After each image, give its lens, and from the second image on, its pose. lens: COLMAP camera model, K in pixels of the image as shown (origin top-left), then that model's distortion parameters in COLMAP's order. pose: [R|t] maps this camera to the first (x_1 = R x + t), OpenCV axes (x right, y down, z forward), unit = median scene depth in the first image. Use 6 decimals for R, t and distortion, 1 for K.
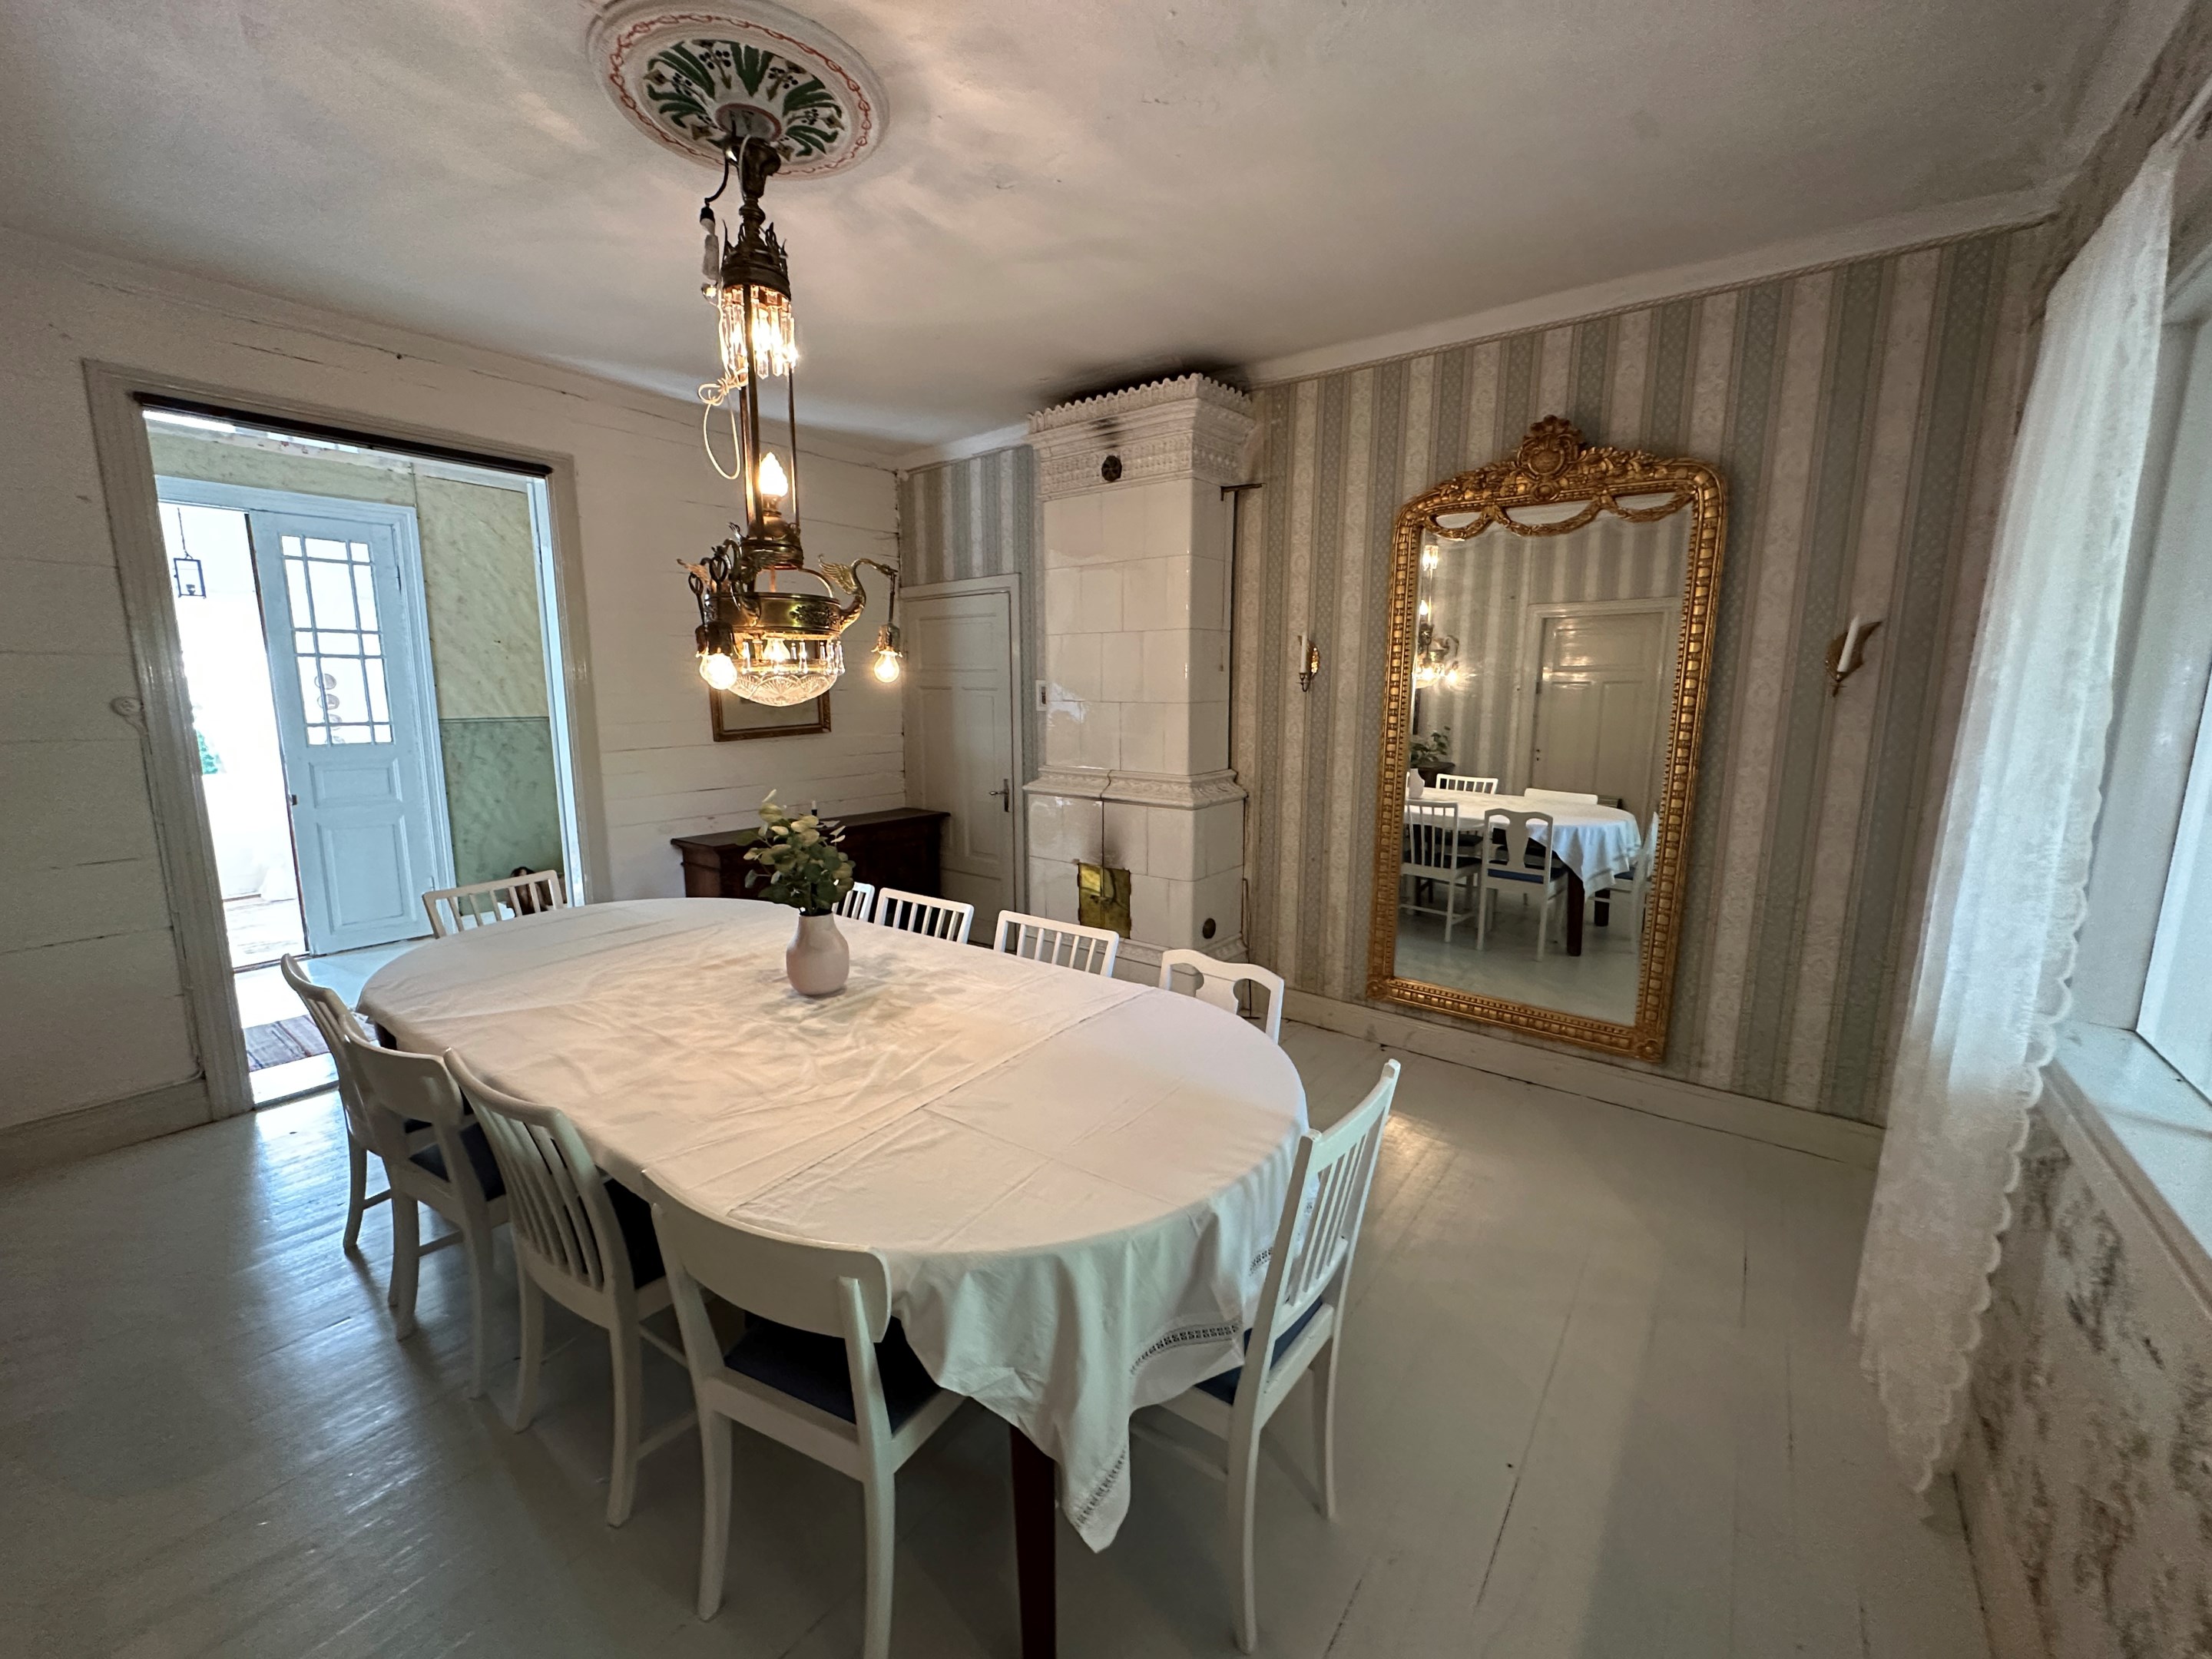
lens RADIAL K [[881.7, 0, 1107.5], [0, 881.7, 819.7], [0, 0, 1]] dist [-0.004626, 0.000717]
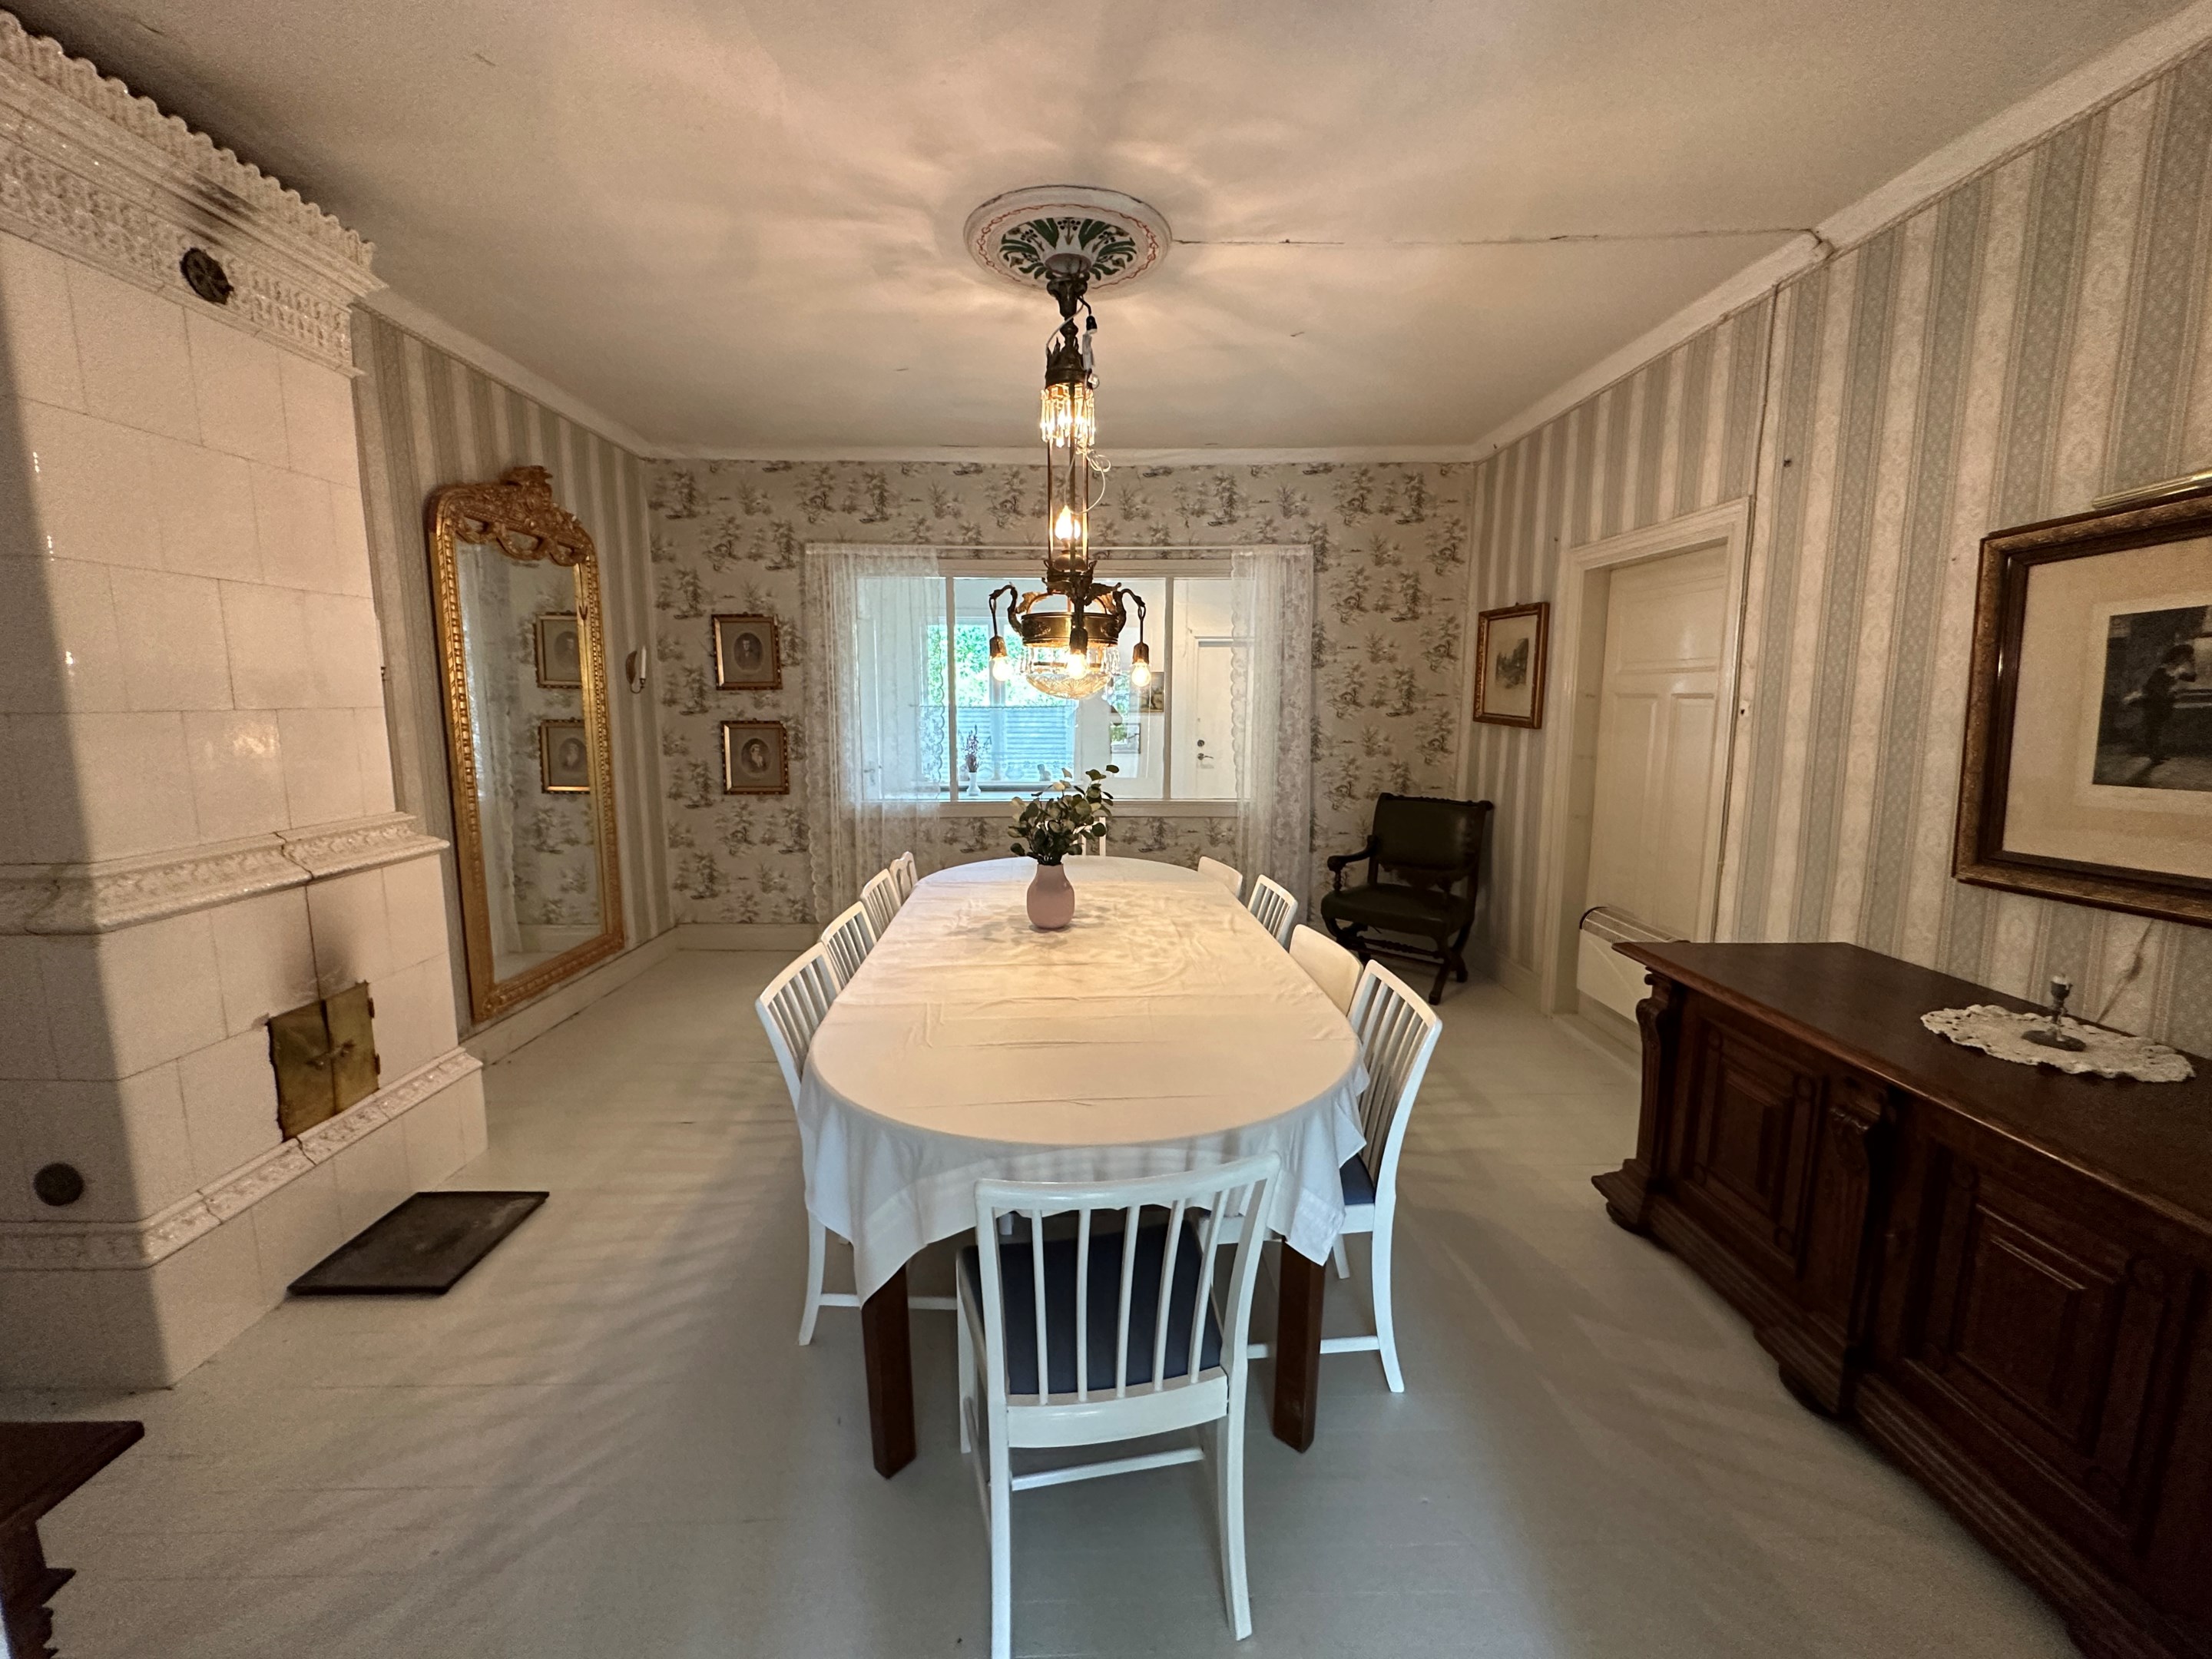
lens RADIAL K [[881.7, 0, 1105.9], [0, 881.7, 829.9], [0, 0, 1]] dist [-0.004626, 0.000717]
pose [[-0.609800, -0.120855, 0.783287, -1.227243], [0.109683, 0.965927, 0.234425, -0.213557], [-0.784929, 0.228865, -0.575767, 1.482435]]
